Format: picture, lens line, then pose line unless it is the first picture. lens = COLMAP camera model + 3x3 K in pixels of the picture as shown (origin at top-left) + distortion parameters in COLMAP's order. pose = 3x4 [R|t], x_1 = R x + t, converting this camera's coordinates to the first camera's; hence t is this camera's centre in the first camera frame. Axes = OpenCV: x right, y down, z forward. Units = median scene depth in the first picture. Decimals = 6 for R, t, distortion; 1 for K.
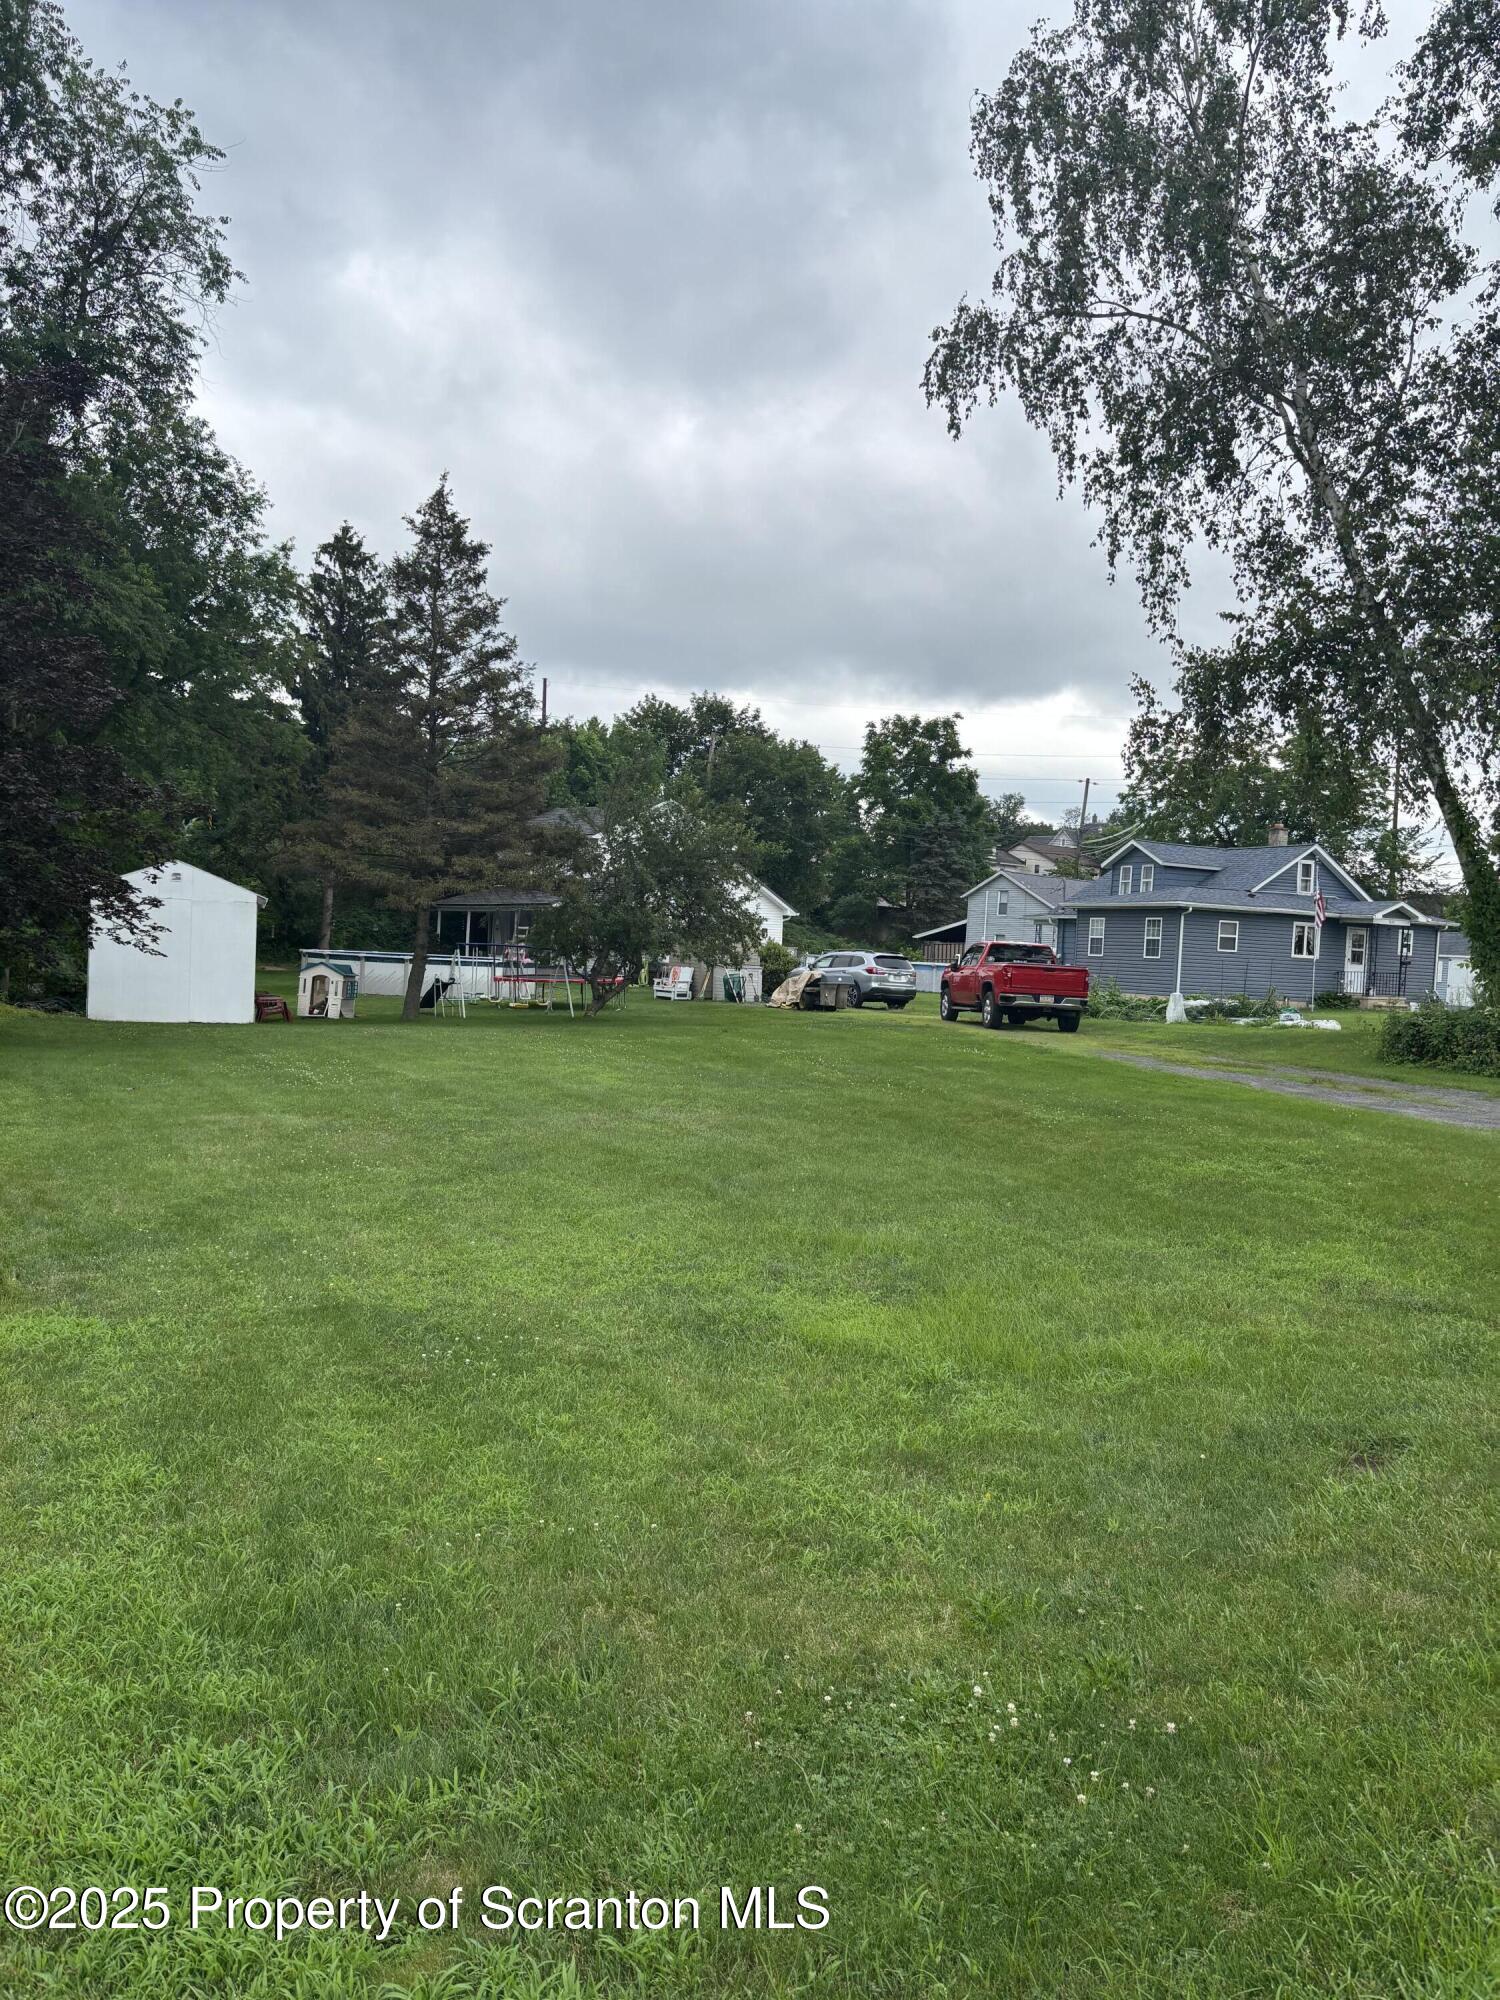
lens RADIAL K [[1553.5, 0, 750.0], [0, 1553.5, 1000.0], [0, 0, 1]] dist [-0.028220, 0.125842]
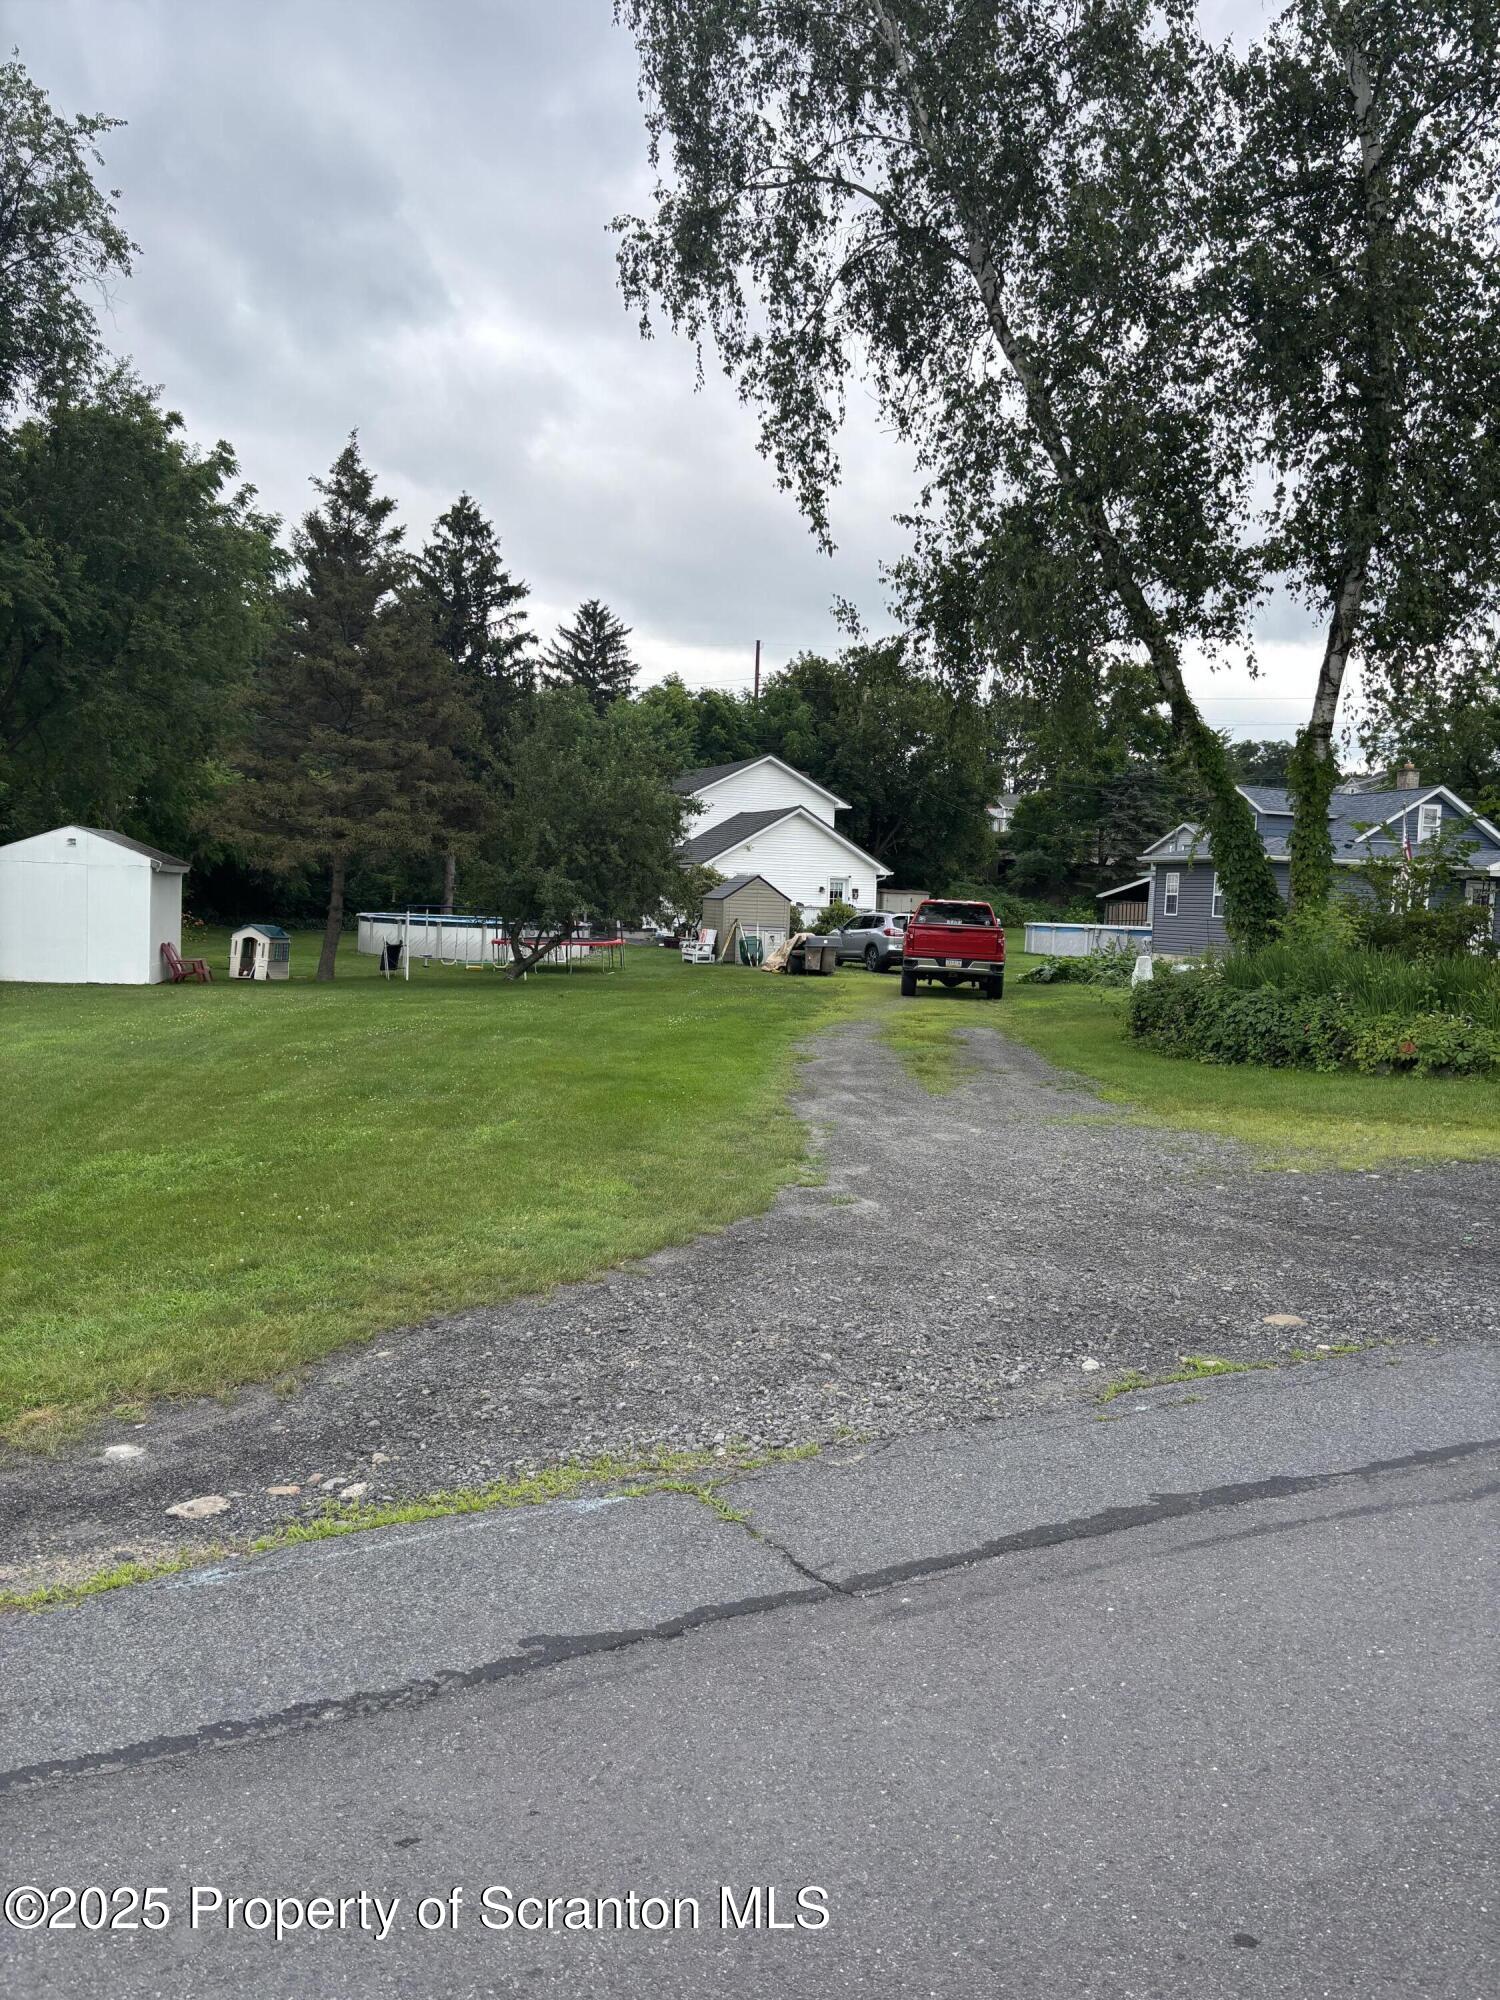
lens RADIAL K [[1553.5, 0, 750.0], [0, 1553.5, 1000.0], [0, 0, 1]] dist [-0.028220, 0.125842]
pose [[0.969858, 0.008616, -0.243520, 0.251446], [-0.003129, 0.999733, 0.022913, 0.000584], [0.243653, -0.021461, 0.969625, 0.078481]]
